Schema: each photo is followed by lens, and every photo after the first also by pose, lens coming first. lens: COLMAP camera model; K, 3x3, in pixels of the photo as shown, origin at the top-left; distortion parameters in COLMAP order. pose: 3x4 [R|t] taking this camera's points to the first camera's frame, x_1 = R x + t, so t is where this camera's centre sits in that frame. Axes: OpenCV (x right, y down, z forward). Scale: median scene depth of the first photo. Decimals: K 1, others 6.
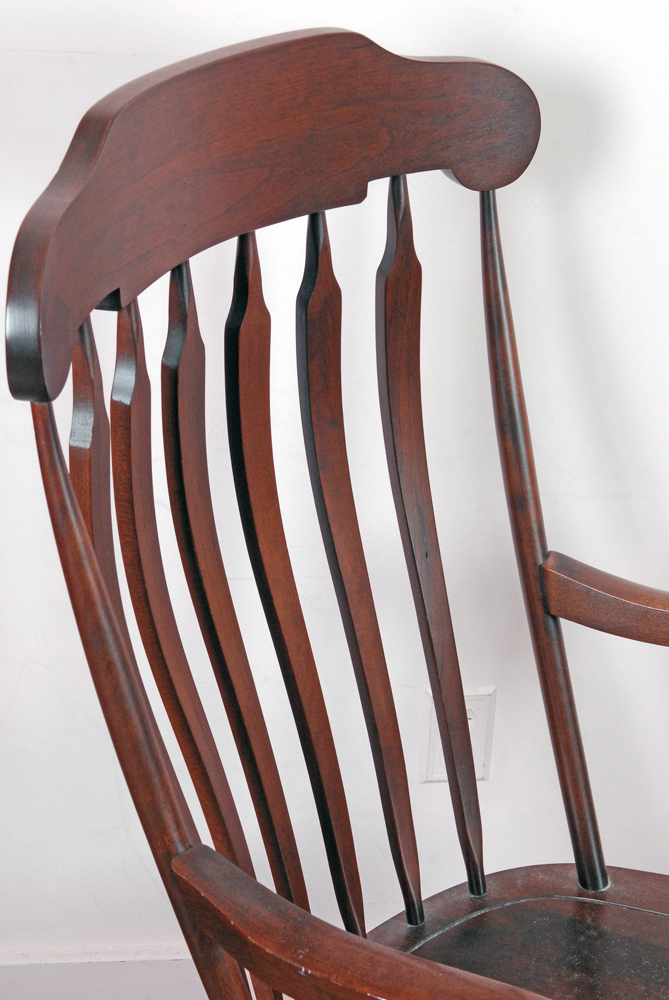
lens RADIAL K [[2014.0, 0, 340.6], [0, 2014.0, 497.6], [0, 0, 1]] dist [0.091102, 0.000000]
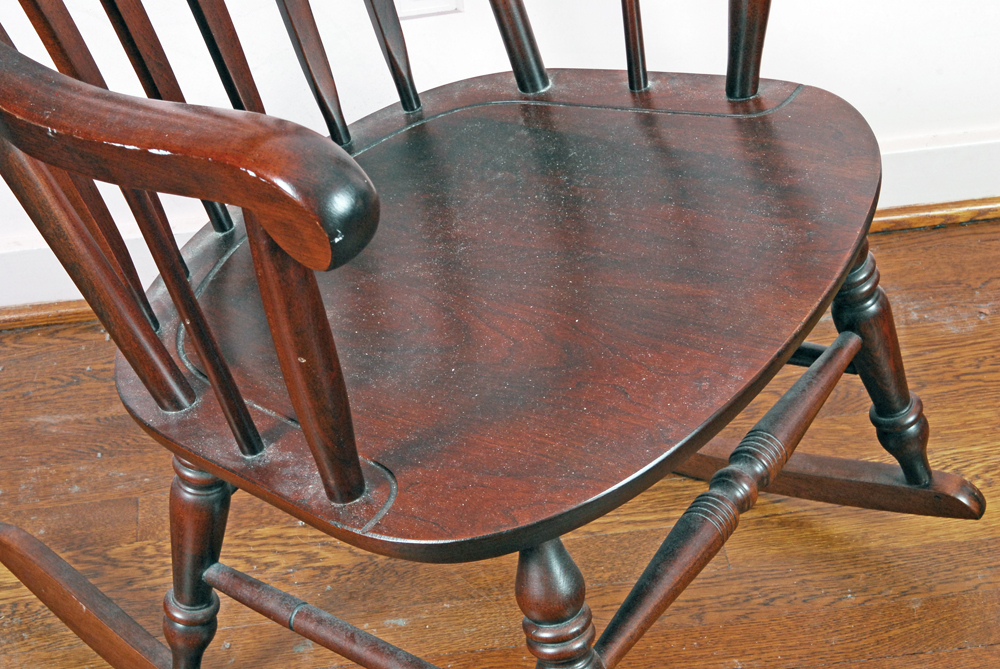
lens RADIAL K [[2014.0, 0, 499.3], [0, 2014.0, 336.7], [0, 0, 1]] dist [0.091102, 0.000000]
pose [[0.990756, -0.086455, -0.104539, 0.218009], [0.105601, 0.975244, 0.194288, 0.135508], [0.085154, -0.203531, 0.975358, 0.085397]]
